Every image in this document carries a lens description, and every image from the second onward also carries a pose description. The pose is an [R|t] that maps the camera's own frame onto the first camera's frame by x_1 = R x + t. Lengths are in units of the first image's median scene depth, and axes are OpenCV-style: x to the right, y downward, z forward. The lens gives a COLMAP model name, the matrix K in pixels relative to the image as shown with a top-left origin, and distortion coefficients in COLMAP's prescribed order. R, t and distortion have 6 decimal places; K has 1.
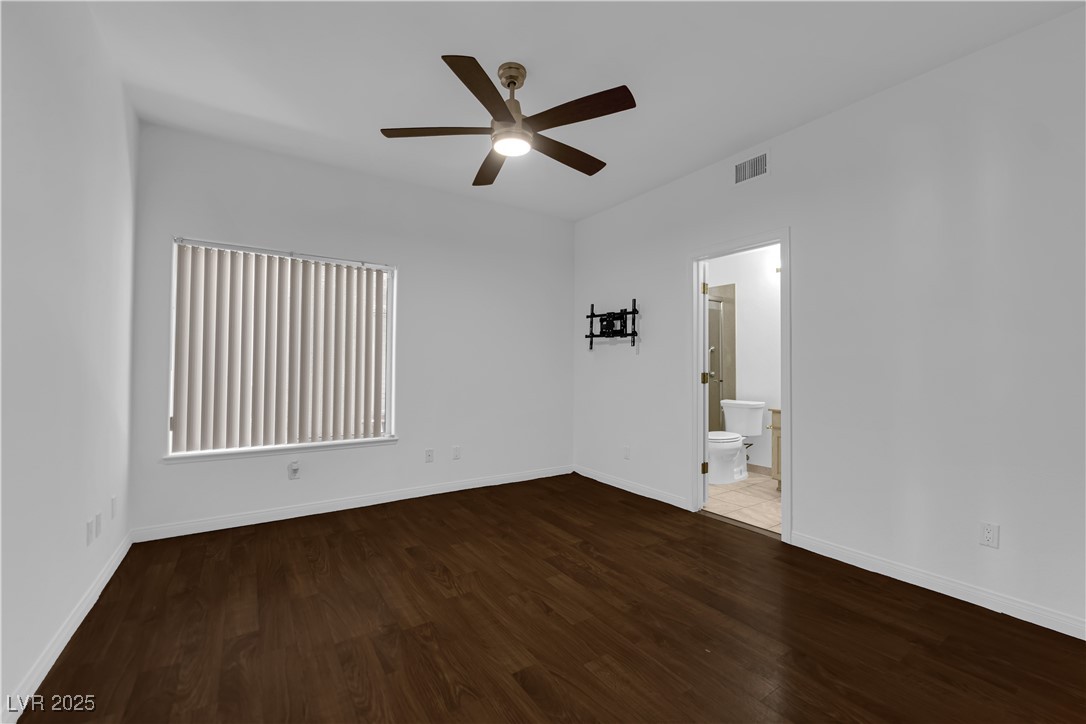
lens RADIAL K [[440.4, 0, 547.4], [0, 440.4, 360.9], [0, 0, 1]] dist [-0.007793, -0.003557]
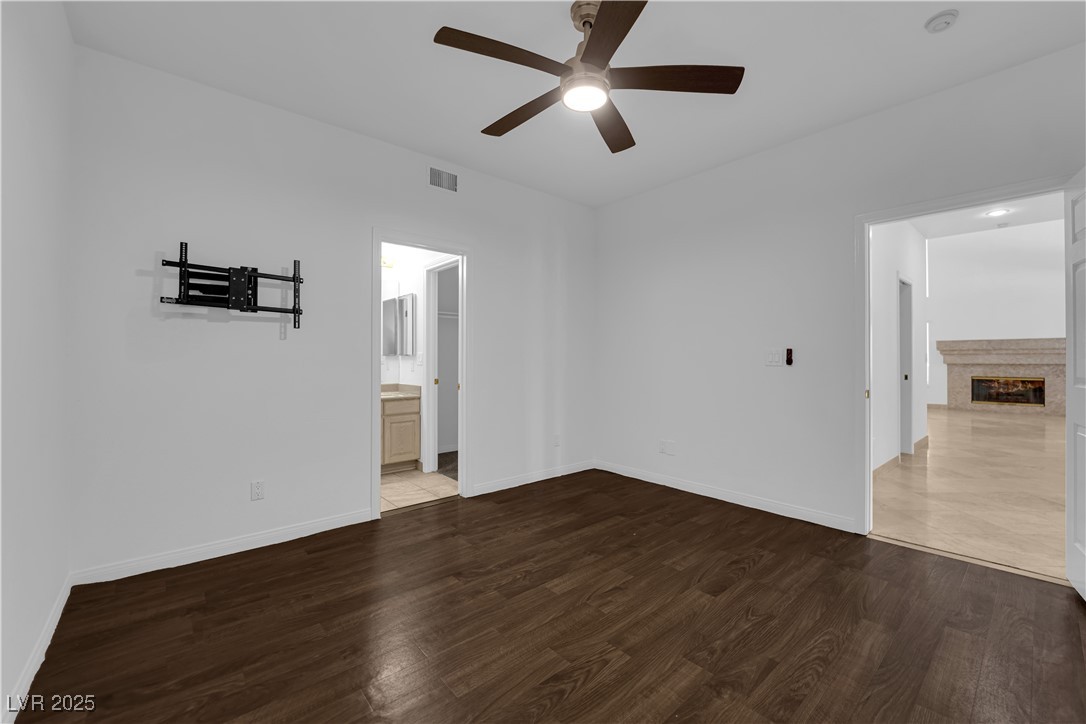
lens RADIAL K [[440.4, 0, 548.0], [0, 440.4, 357.8], [0, 0, 1]] dist [-0.007793, -0.003557]
pose [[-0.119451, -0.005402, 0.992825, -0.954022], [-0.010803, 0.999933, 0.004141, 0.010540], [-0.992781, -0.010231, -0.119501, 1.213815]]
